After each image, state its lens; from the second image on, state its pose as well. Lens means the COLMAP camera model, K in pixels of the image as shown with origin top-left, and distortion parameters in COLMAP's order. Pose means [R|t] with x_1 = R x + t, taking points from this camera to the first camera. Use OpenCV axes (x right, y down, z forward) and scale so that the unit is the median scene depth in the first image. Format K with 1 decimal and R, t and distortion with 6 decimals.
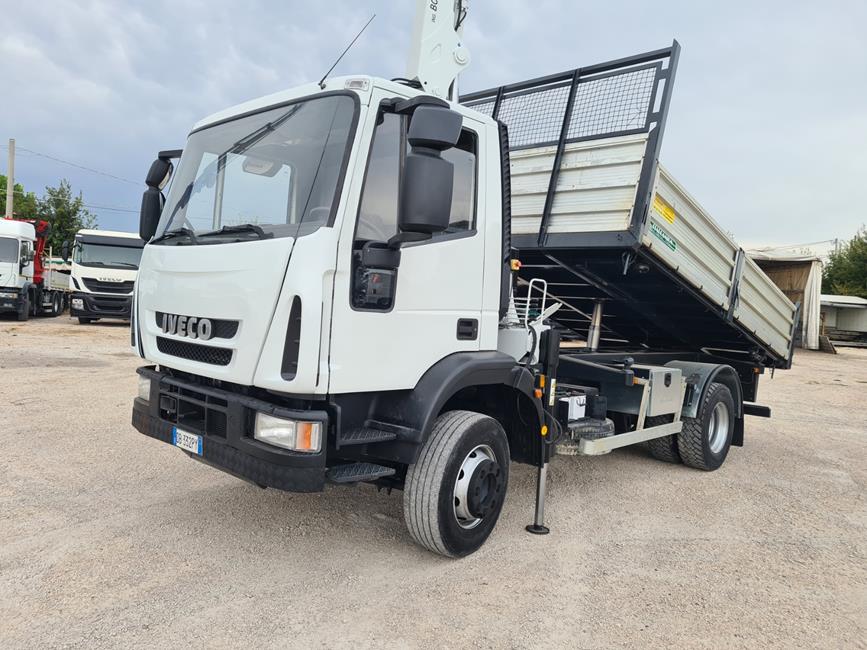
lens RADIAL K [[653.5, 0, 431.6], [0, 653.5, 326.9], [0, 0, 1]] dist [0.042065, 0.000194]
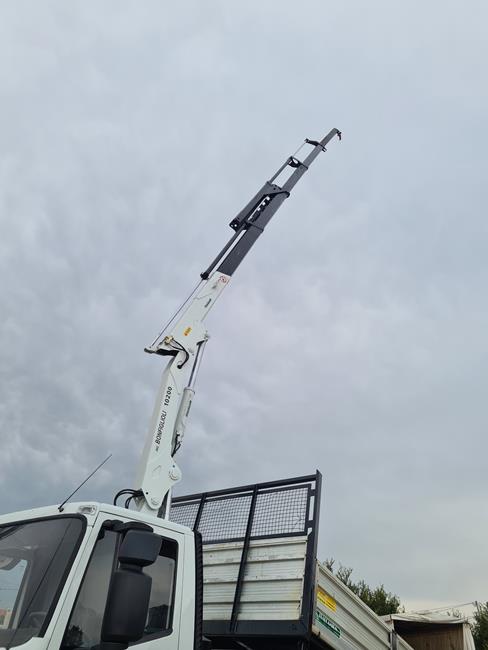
lens RADIAL K [[487.3, 0, 244.0], [0, 487.3, 325.0], [0, 0, 1]] dist [0.075340, -0.059054]
pose [[0.988273, 0.069598, 0.135913, 0.028429], [0.024698, 0.805507, -0.592072, -0.042871], [-0.150686, 0.588486, 0.794342, -0.058925]]
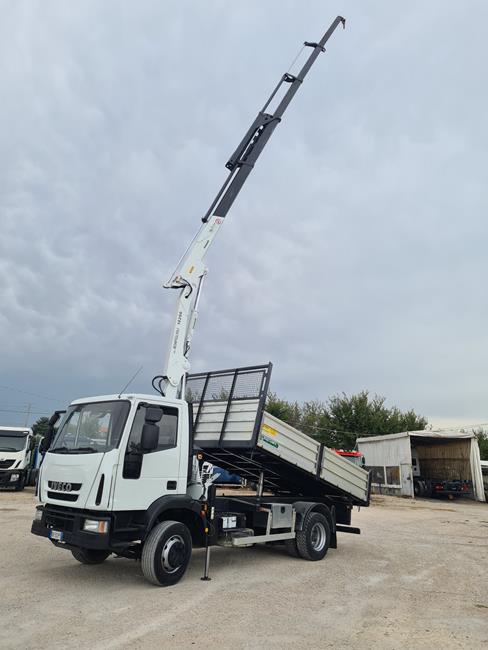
lens RADIAL K [[487.3, 0, 244.0], [0, 487.3, 325.0], [0, 0, 1]] dist [0.075340, -0.059054]
pose [[0.999675, -0.006983, 0.024520, 0.233213], [0.014341, 0.949200, -0.314347, 0.013423], [-0.021080, 0.314596, 0.948992, -0.816438]]
